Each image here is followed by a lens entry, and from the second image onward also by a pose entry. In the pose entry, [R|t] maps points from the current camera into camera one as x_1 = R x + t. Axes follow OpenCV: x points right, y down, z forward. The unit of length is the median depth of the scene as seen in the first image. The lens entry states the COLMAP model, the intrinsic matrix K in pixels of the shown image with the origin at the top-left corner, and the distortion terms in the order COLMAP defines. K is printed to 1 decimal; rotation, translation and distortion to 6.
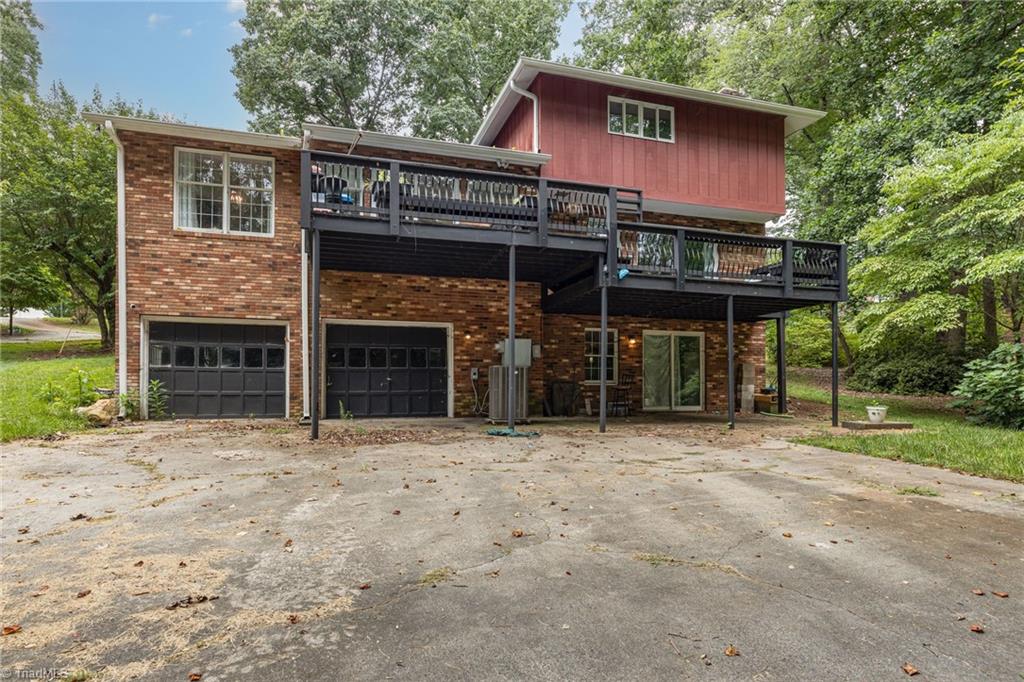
lens RADIAL K [[560.9, 0, 502.9], [0, 560.9, 388.0], [0, 0, 1]] dist [-0.001178, 0.000125]
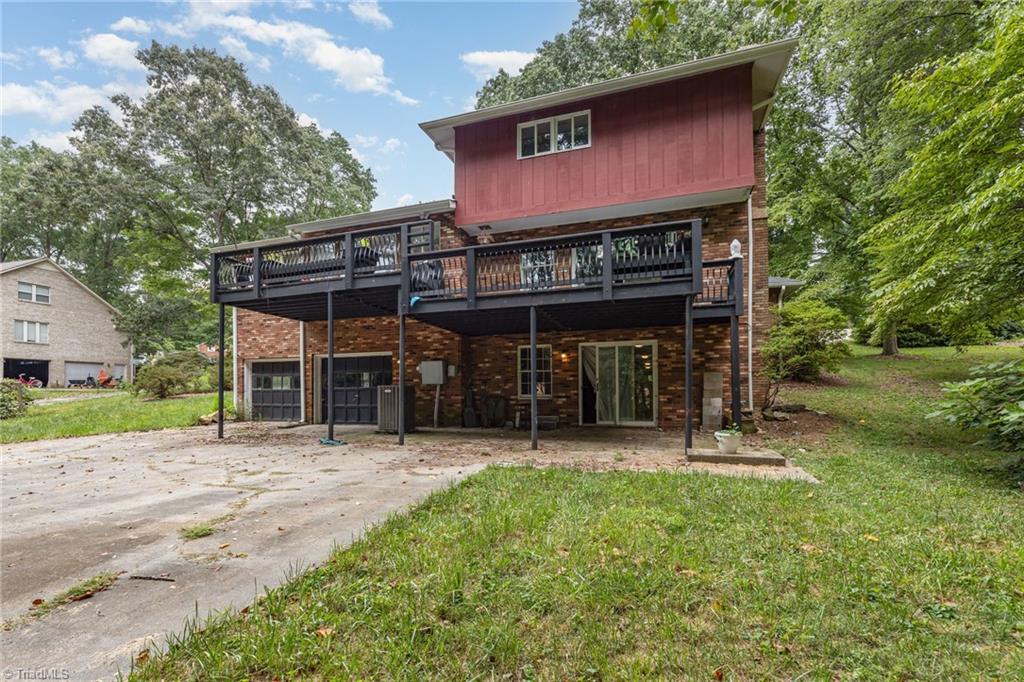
lens RADIAL K [[458.4, 0, 500.8], [0, 458.4, 392.9], [0, 0, 1]] dist [0.000799, 0.000279]
pose [[0.802956, -0.007937, -0.595985, 0.673240], [0.007836, 0.999965, -0.002759, -0.016001], [0.595987, -0.002455, 0.802990, 0.290842]]
